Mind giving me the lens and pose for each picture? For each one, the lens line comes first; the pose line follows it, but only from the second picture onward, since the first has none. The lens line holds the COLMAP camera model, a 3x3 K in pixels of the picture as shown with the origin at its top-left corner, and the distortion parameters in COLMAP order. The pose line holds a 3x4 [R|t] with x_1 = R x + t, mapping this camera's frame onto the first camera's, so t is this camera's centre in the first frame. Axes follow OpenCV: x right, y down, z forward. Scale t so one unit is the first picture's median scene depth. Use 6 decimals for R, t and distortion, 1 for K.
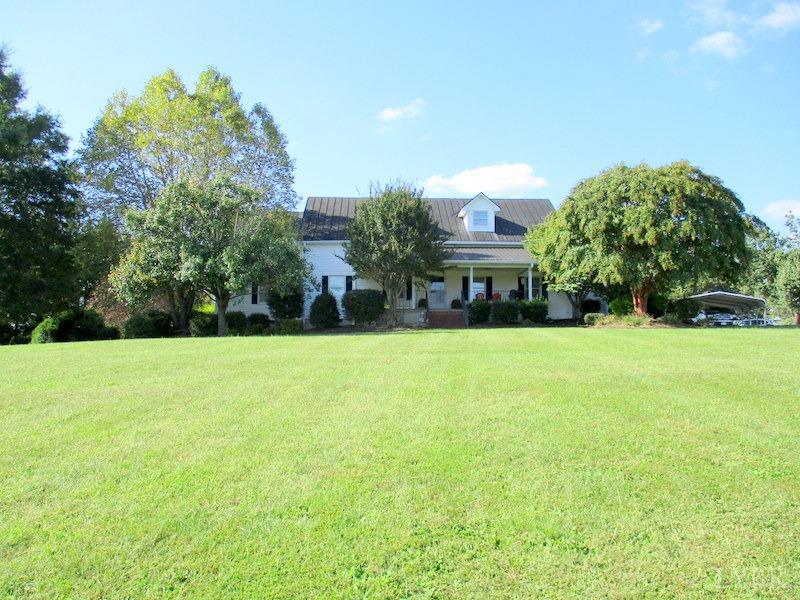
lens RADIAL K [[673.4, 0, 398.0], [0, 673.4, 297.6], [0, 0, 1]] dist [-0.046946, 0.002369]
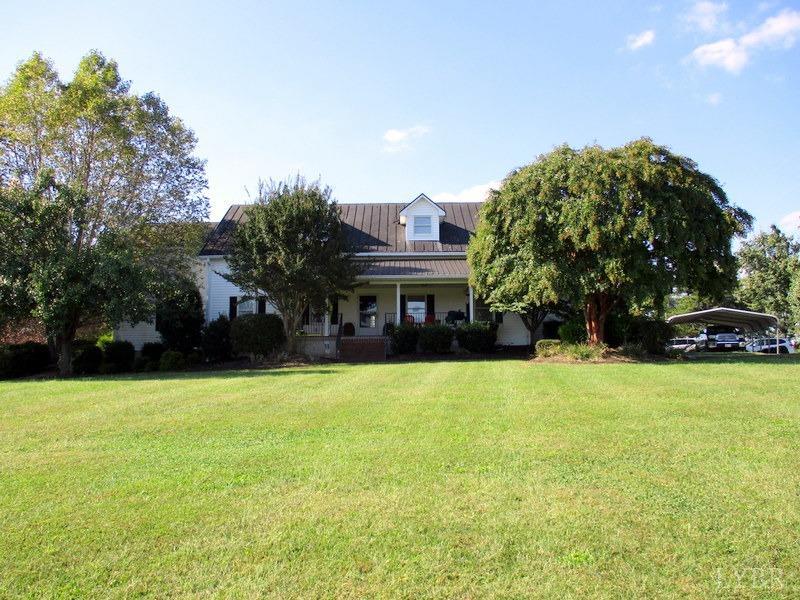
lens RADIAL K [[673.4, 0, 403.5], [0, 673.4, 298.6], [0, 0, 1]] dist [-0.046946, 0.002369]
pose [[0.999562, -0.015147, -0.025415, 0.160545], [0.014569, 0.999634, -0.022784, -0.010613], [0.025750, 0.022404, 0.999417, 0.225822]]
